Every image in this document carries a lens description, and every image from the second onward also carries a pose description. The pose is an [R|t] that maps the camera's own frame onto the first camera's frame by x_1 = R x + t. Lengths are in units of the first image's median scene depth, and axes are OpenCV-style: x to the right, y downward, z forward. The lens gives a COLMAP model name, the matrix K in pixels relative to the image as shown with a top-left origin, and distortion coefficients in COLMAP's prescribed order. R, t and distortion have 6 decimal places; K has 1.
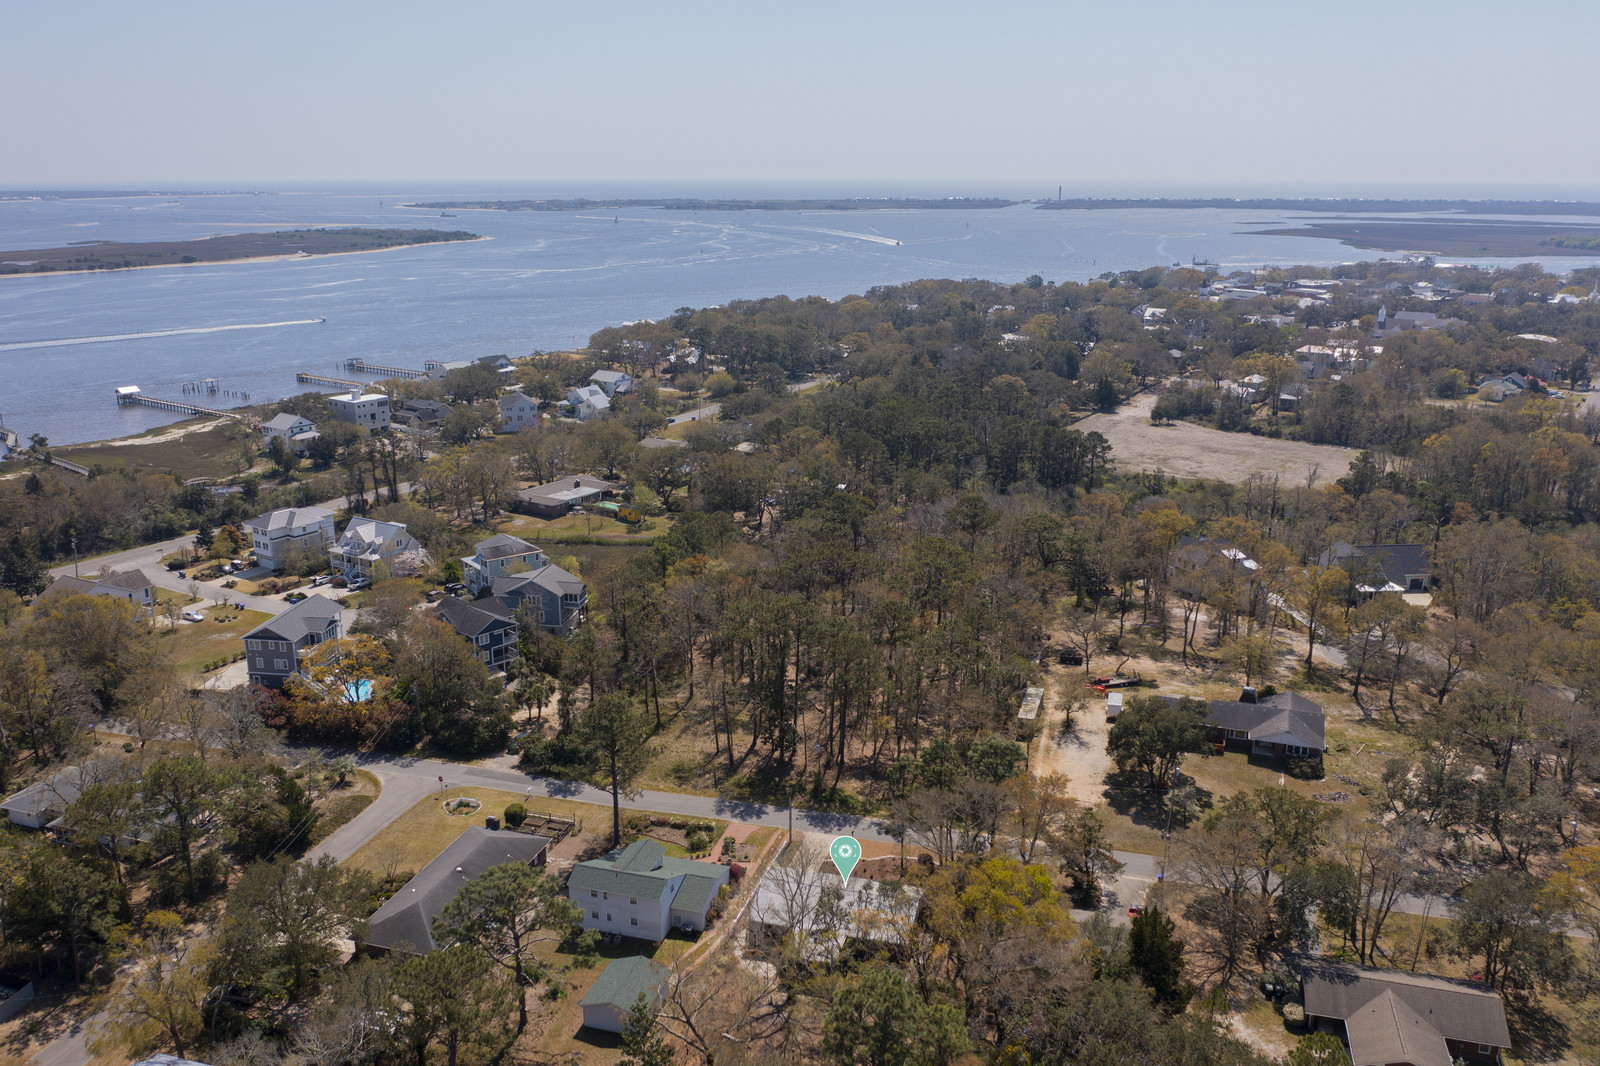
lens RADIAL K [[1309.4, 0, 800.0], [0, 1309.4, 533.0], [0, 0, 1]] dist [-0.013394, -0.006005]
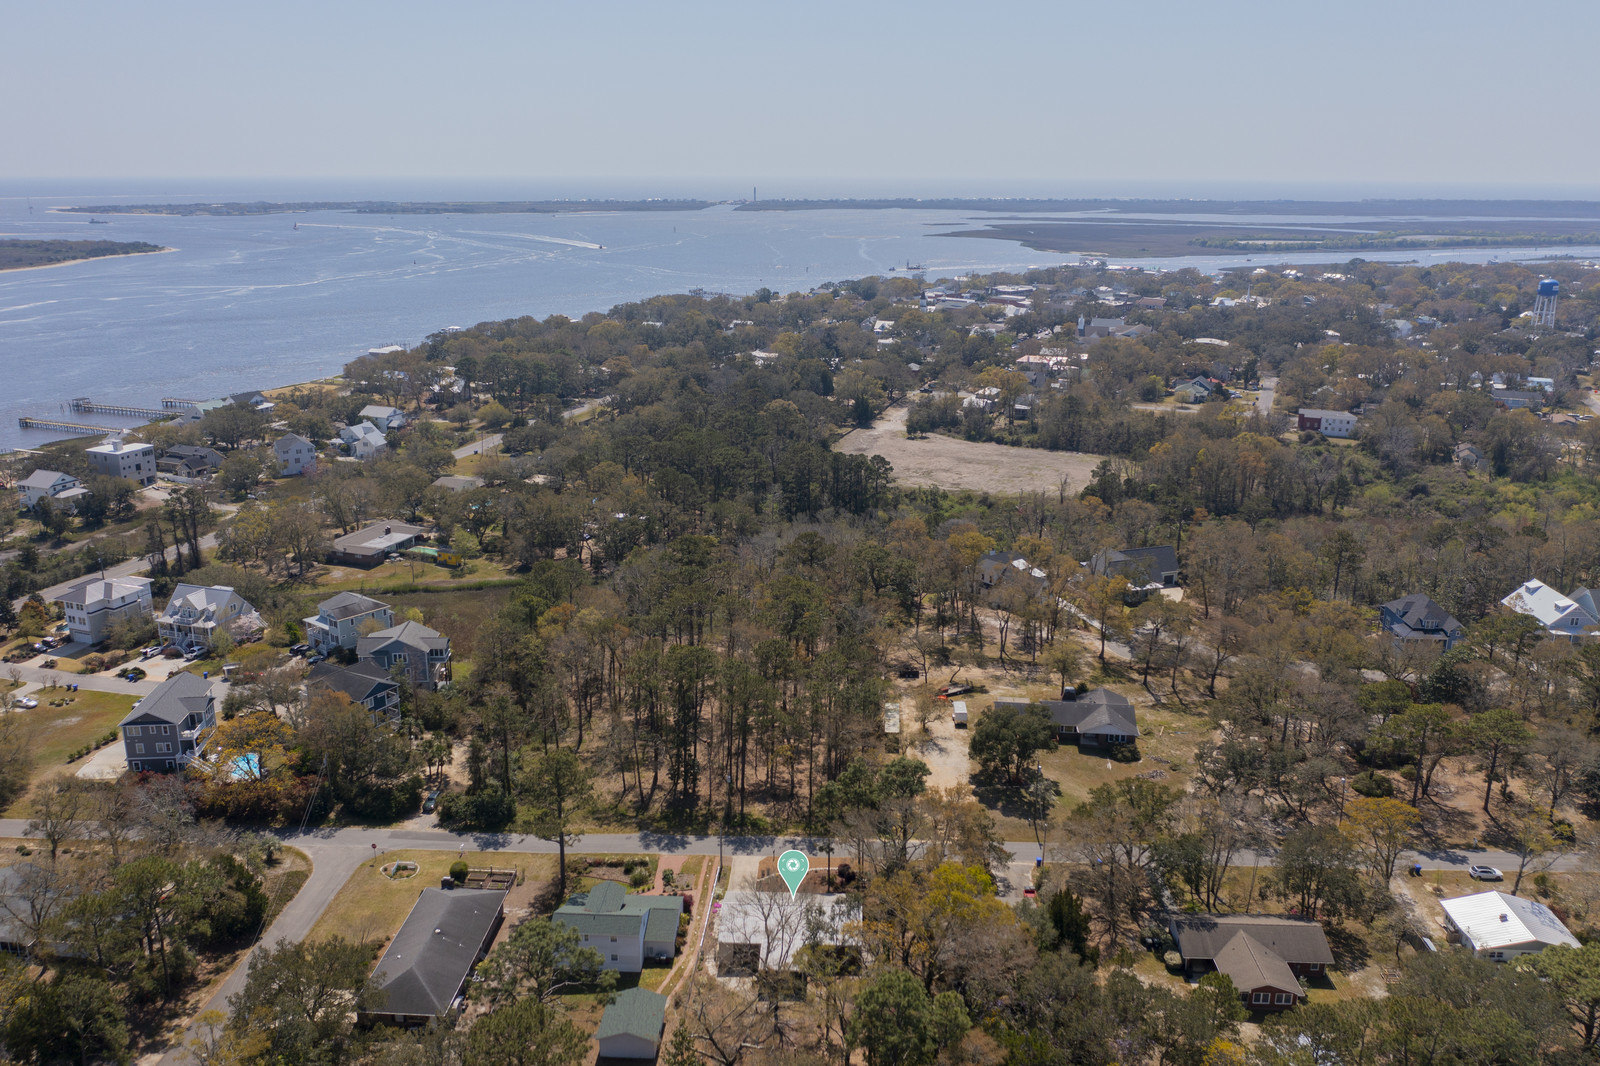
lens RADIAL K [[1309.4, 0, 800.0], [0, 1309.4, 533.0], [0, 0, 1]] dist [-0.013394, -0.006005]
pose [[0.970563, -0.061707, 0.232807, -0.120043], [0.059407, 0.998091, 0.016887, -0.041820], [-0.233405, -0.002559, 0.972376, -0.067953]]
